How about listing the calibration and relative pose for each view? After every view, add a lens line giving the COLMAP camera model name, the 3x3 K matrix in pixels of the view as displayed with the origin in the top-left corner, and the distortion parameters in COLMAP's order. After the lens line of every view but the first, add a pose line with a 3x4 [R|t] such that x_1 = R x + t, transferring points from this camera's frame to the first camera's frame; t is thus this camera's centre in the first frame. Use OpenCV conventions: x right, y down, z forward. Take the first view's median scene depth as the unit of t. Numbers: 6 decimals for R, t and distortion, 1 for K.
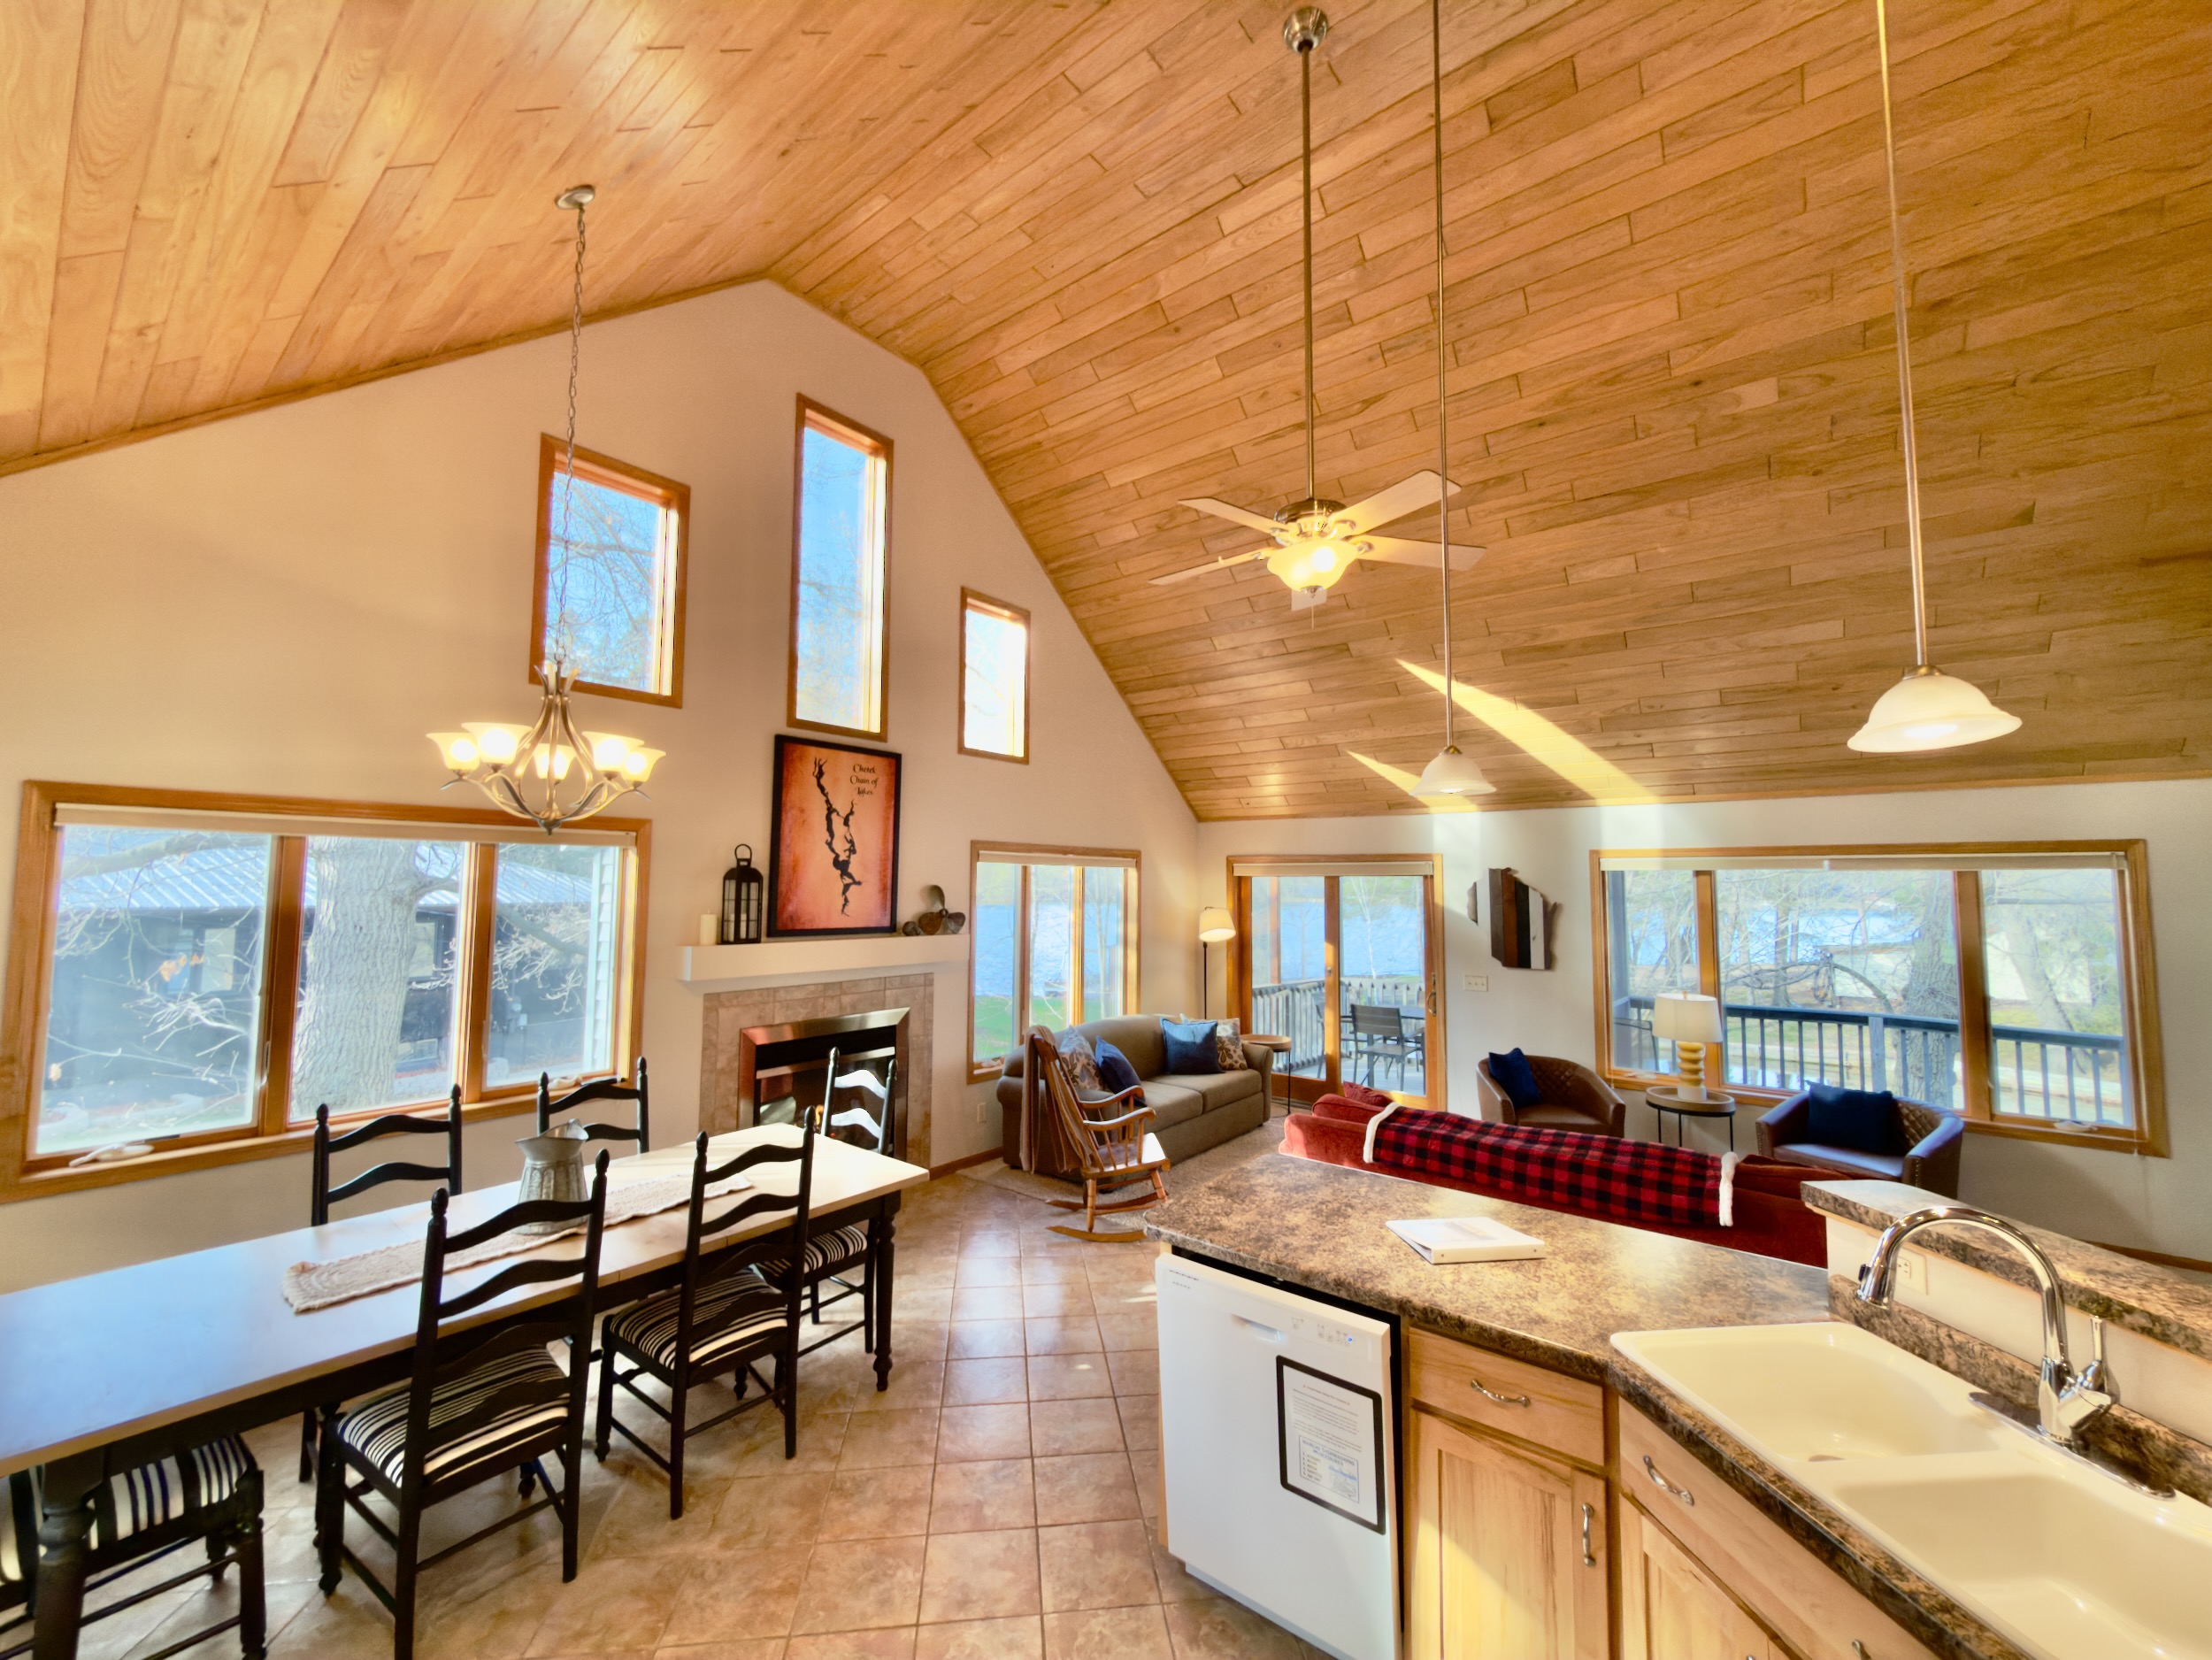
lens RADIAL K [[884.9, 0, 1096.8], [0, 884.9, 829.3], [0, 0, 1]] dist [0.001972, 0.000032]
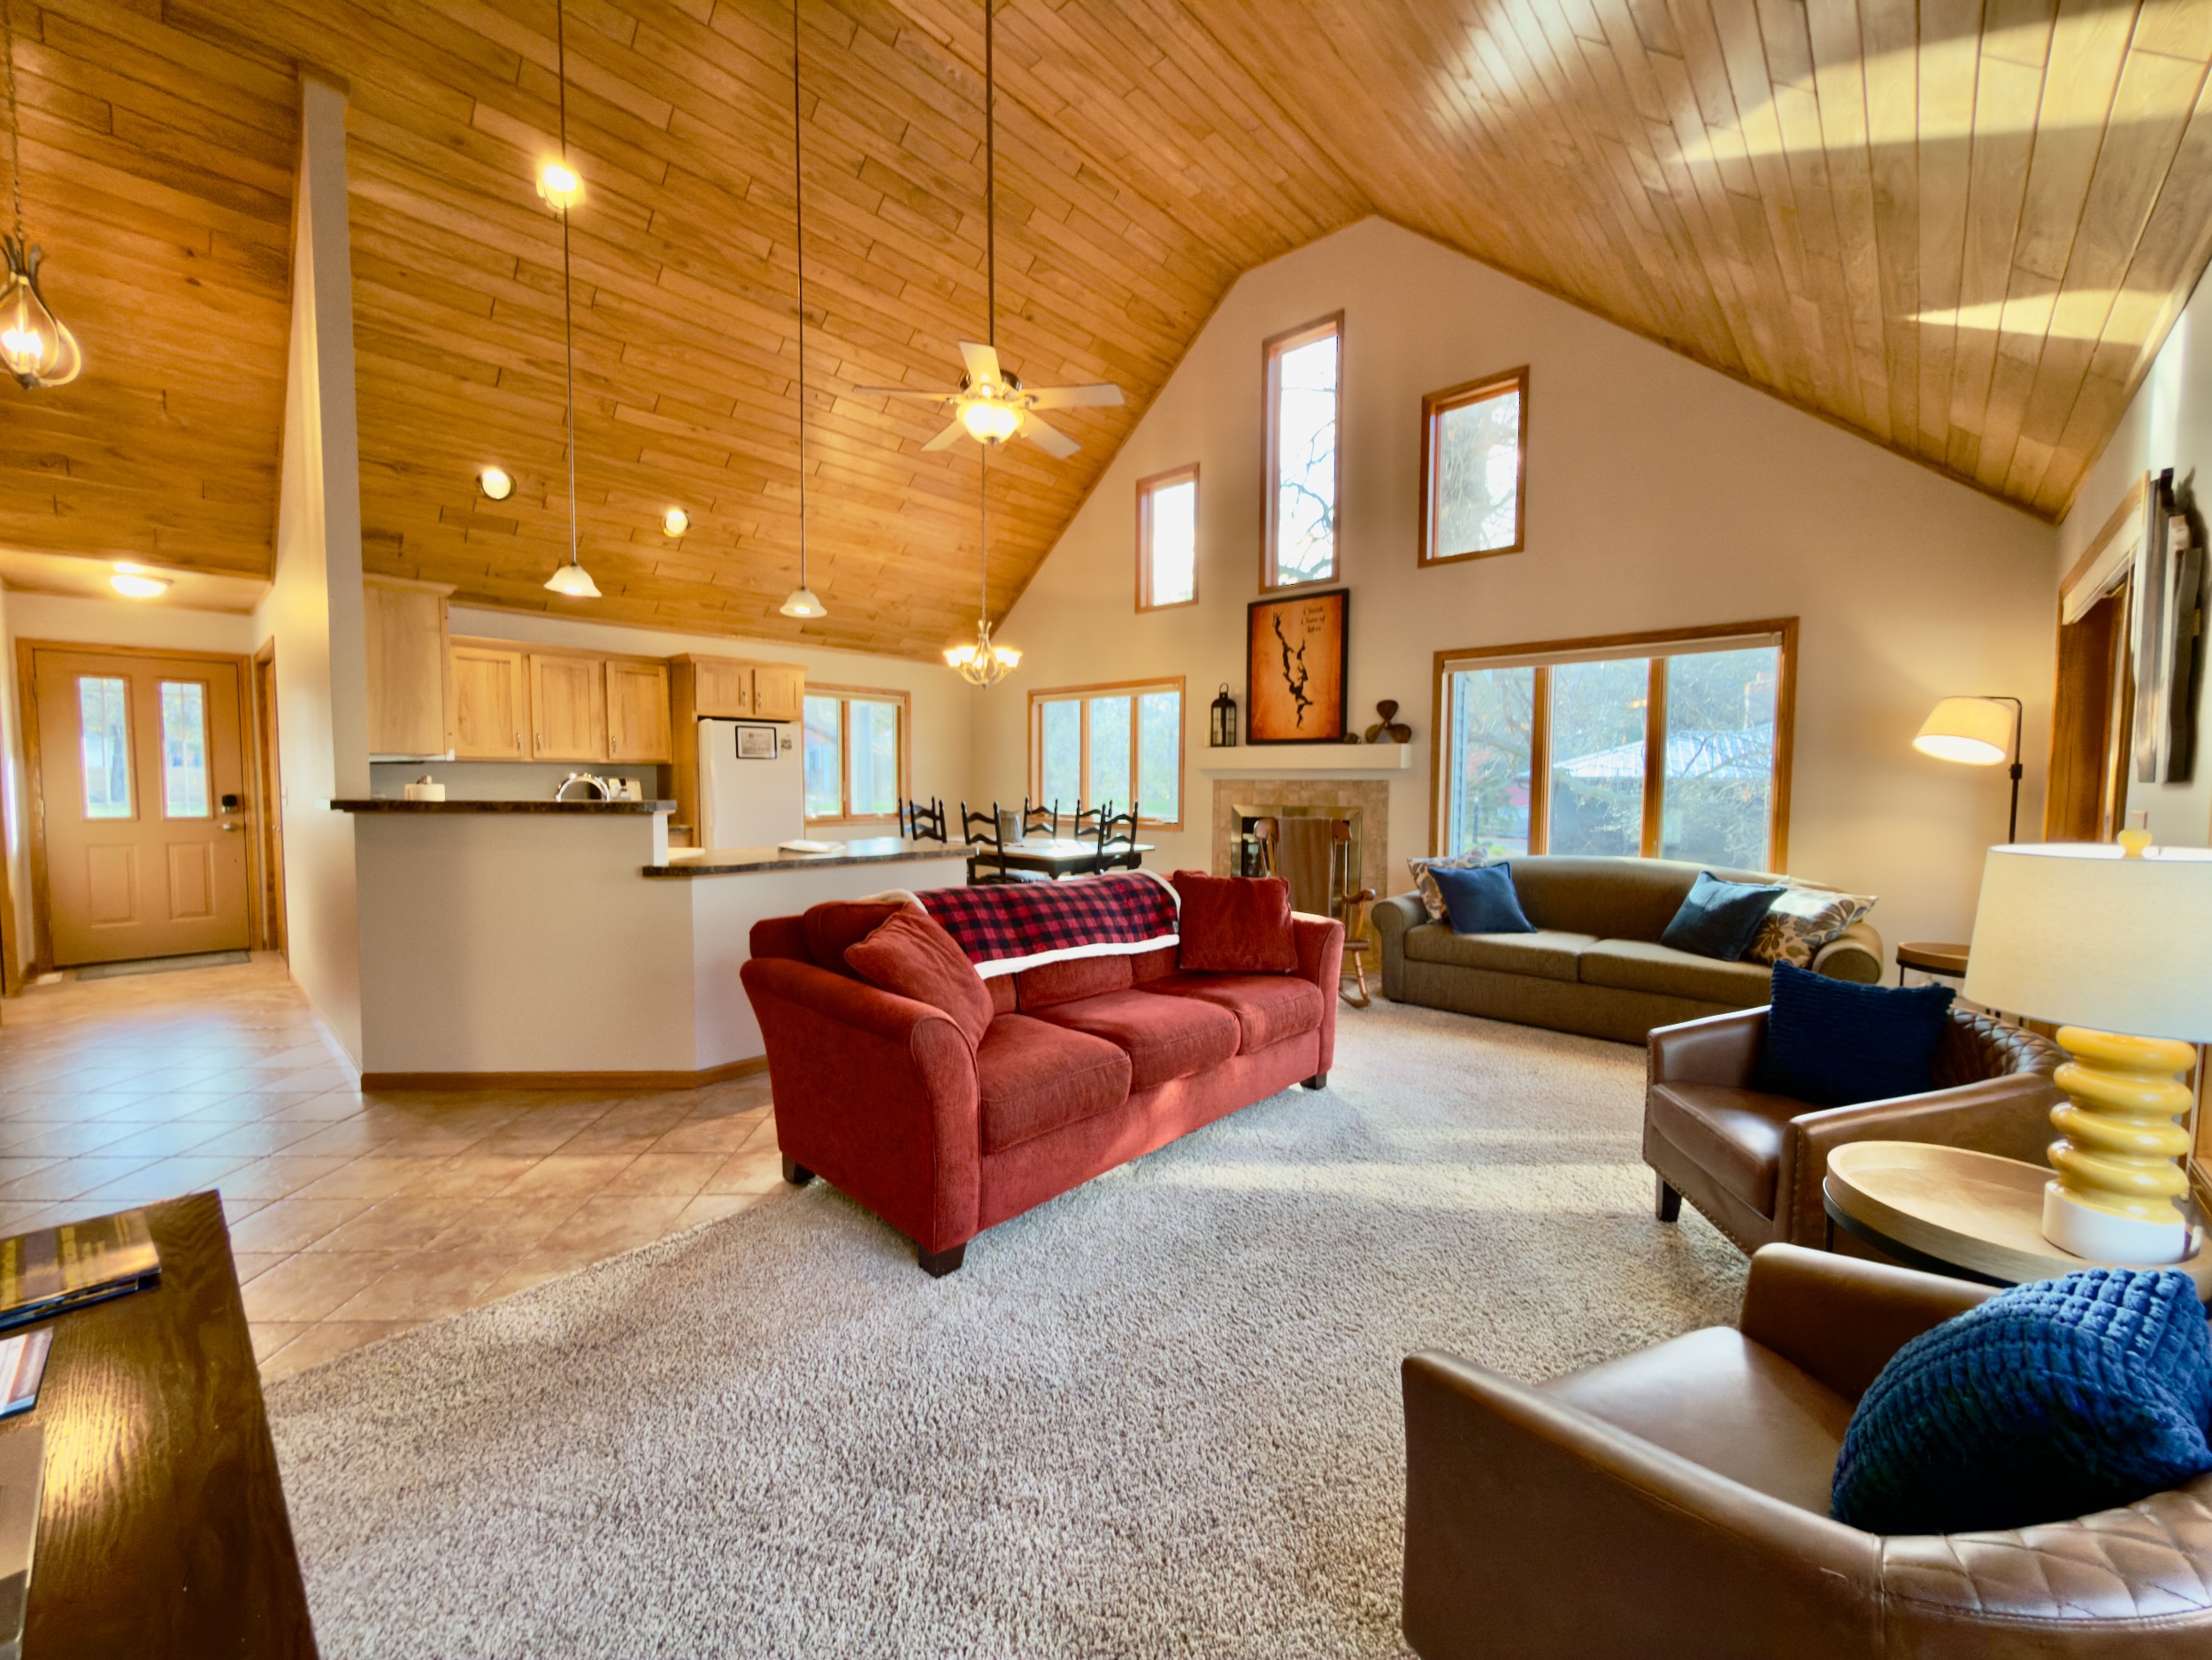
lens RADIAL K [[884.9, 0, 1101.2], [0, 884.9, 823.8], [0, 0, 1]] dist [0.001972, 0.000032]
pose [[-0.070061, 0.043713, -0.996584, 0.921709], [0.060222, 0.997403, 0.039515, 0.149361], [0.995723, -0.057248, -0.072512, 0.713554]]
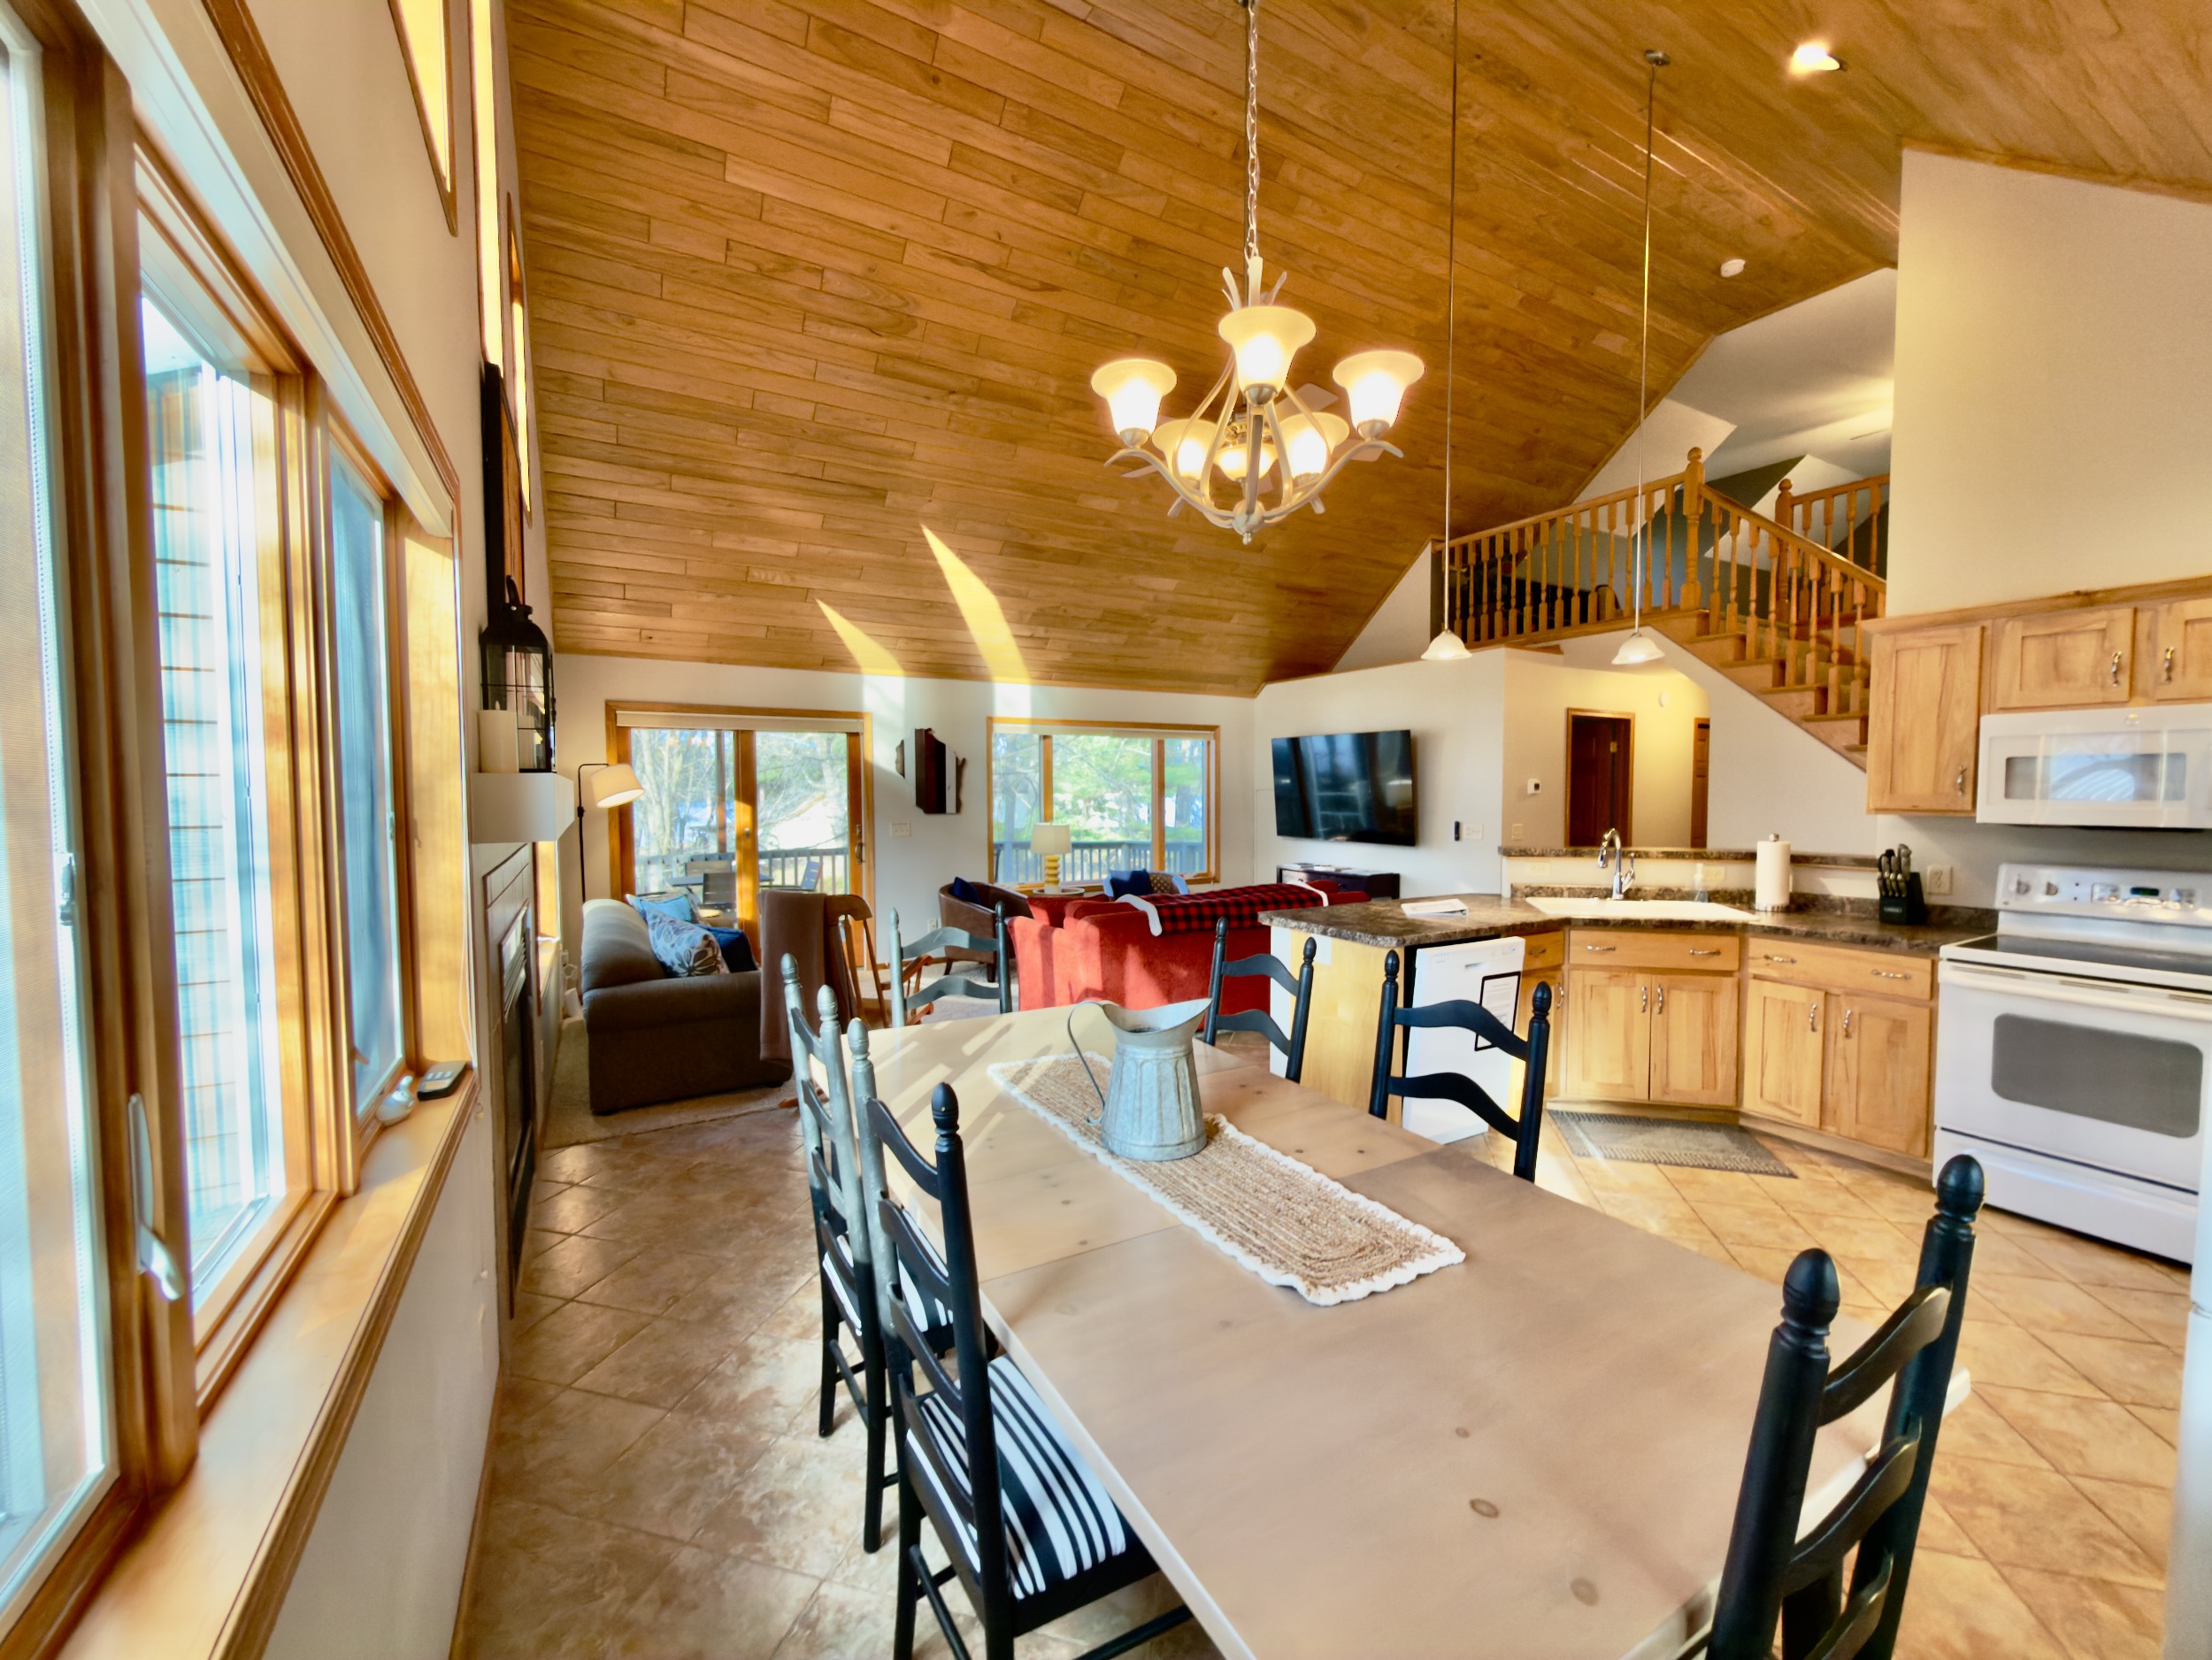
lens RADIAL K [[884.9, 0, 1109.6], [0, 884.9, 827.7], [0, 0, 1]] dist [0.001972, 0.000032]
pose [[0.365632, -0.049992, 0.929416, -0.600436], [-0.054143, 0.995723, 0.074859, 0.083472], [-0.929183, -0.077692, 0.361362, 0.399736]]
